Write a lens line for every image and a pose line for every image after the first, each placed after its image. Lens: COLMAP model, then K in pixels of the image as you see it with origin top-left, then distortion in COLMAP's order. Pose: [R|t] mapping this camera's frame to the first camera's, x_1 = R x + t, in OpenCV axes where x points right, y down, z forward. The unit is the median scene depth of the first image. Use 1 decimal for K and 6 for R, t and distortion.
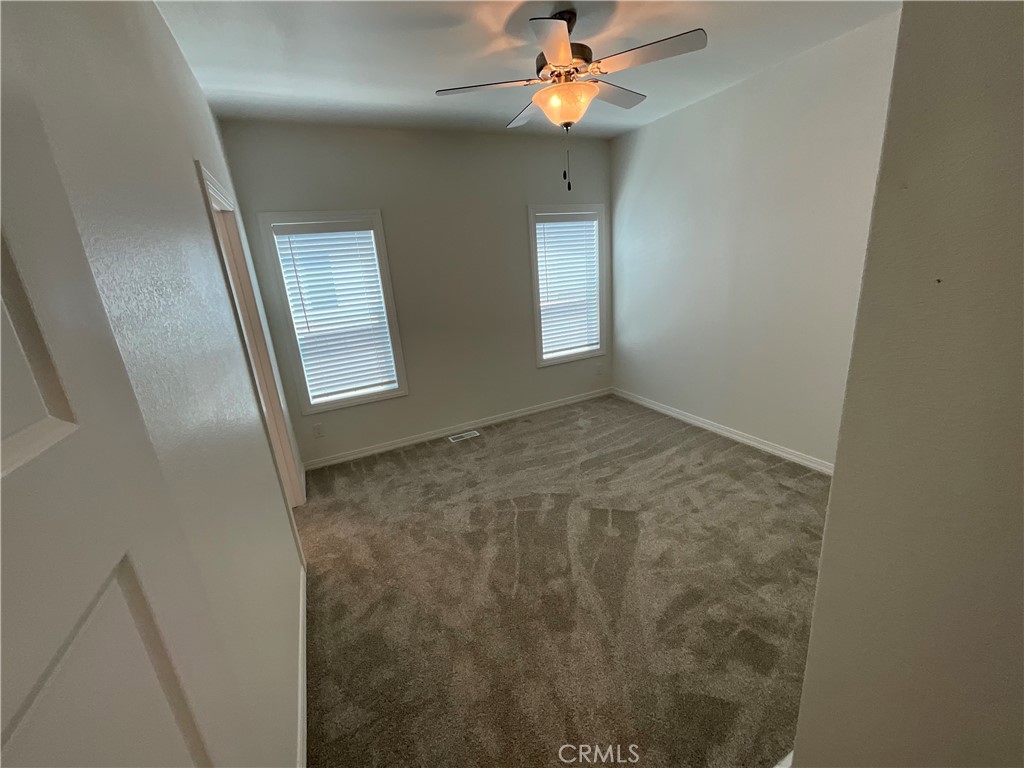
lens RADIAL K [[416.5, 0, 517.5], [0, 416.5, 384.9], [0, 0, 1]] dist [-0.004074, 0.001775]
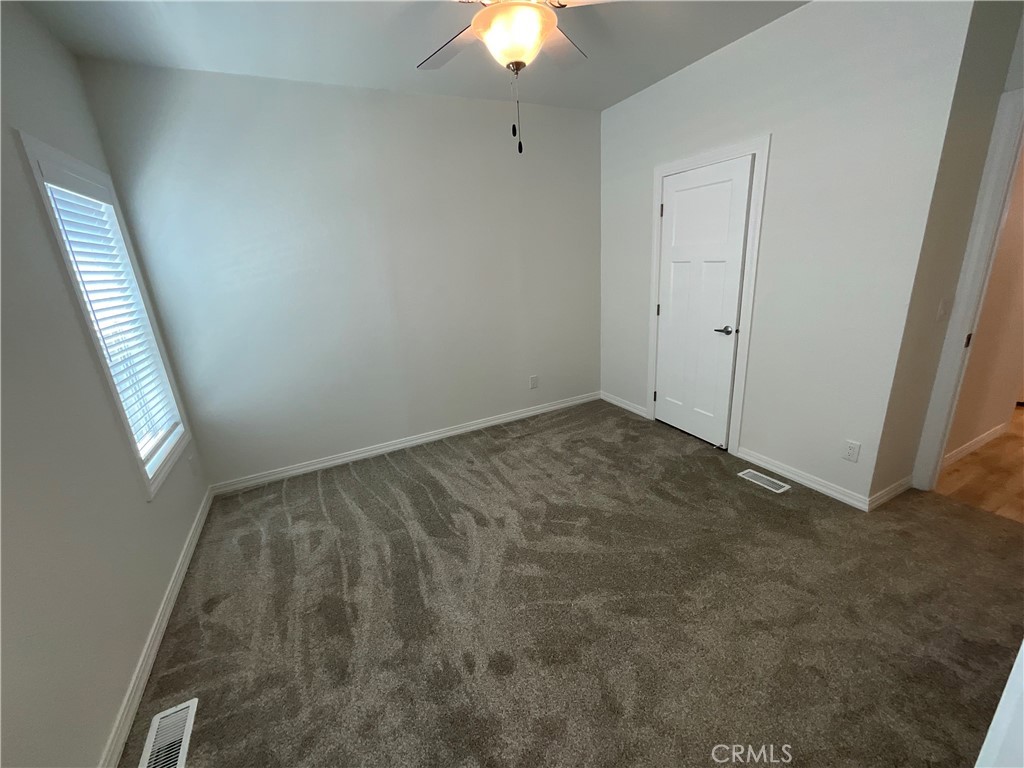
lens RADIAL K [[416.5, 0, 513.8], [0, 416.5, 378.6], [0, 0, 1]] dist [-0.004074, 0.001775]
pose [[-0.002588, -0.204654, 0.978831, -0.506472], [0.347264, 0.917734, 0.192798, -0.153770], [-0.937764, 0.340412, 0.068694, 0.747595]]
